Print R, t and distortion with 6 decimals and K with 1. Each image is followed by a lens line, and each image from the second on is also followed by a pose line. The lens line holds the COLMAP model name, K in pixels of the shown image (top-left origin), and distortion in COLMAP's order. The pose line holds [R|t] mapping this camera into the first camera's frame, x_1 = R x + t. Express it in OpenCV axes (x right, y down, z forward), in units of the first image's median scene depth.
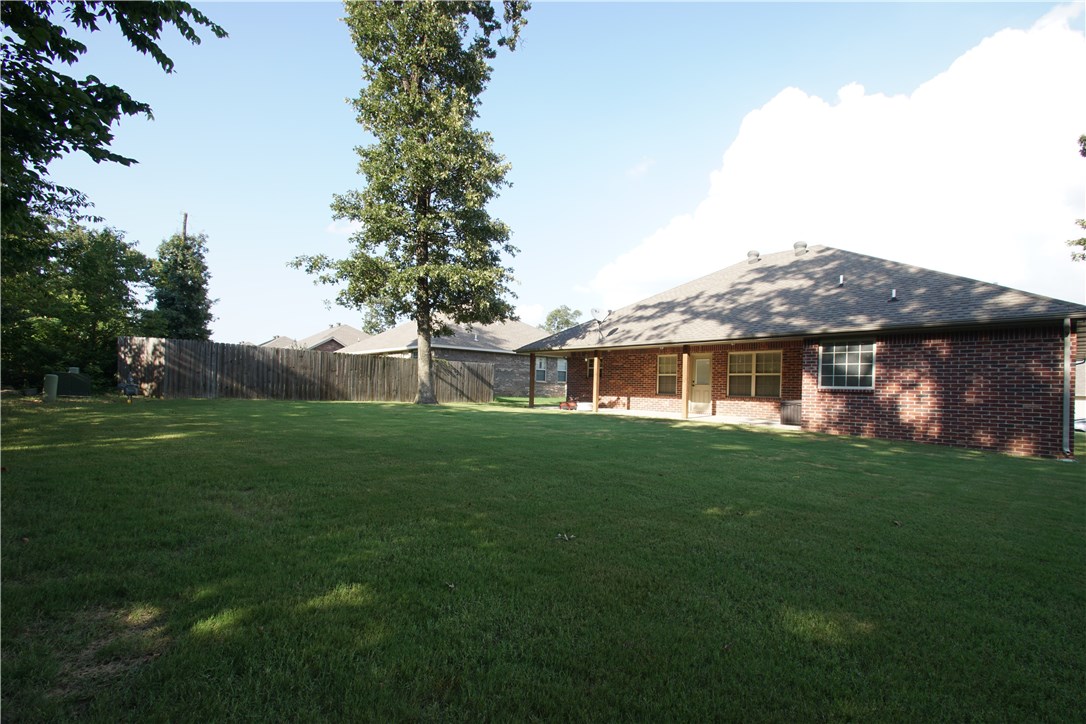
lens RADIAL K [[485.0, 0, 543.7], [0, 485.0, 384.2], [0, 0, 1]] dist [0.011386, -0.014724]
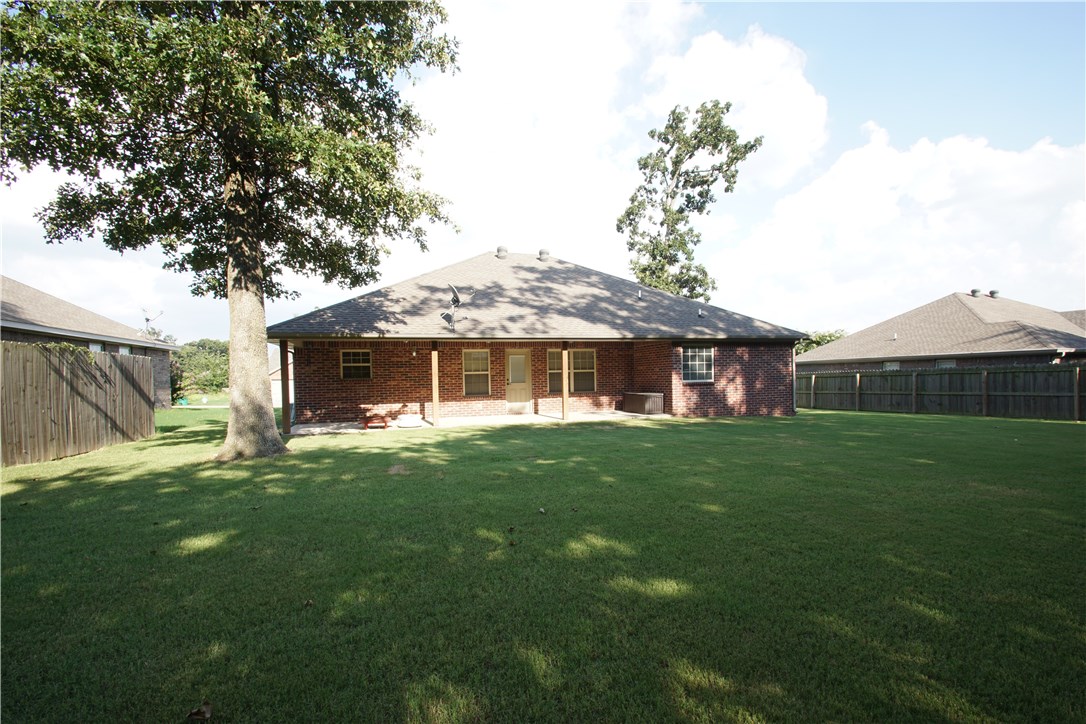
lens RADIAL K [[485.0, 0, 543.7], [0, 485.0, 384.2], [0, 0, 1]] dist [0.011386, -0.014724]
pose [[0.441577, -0.049412, 0.895862, -0.573455], [0.021320, 0.998778, 0.044579, -0.043415], [-0.896970, -0.000585, 0.442091, 0.643751]]
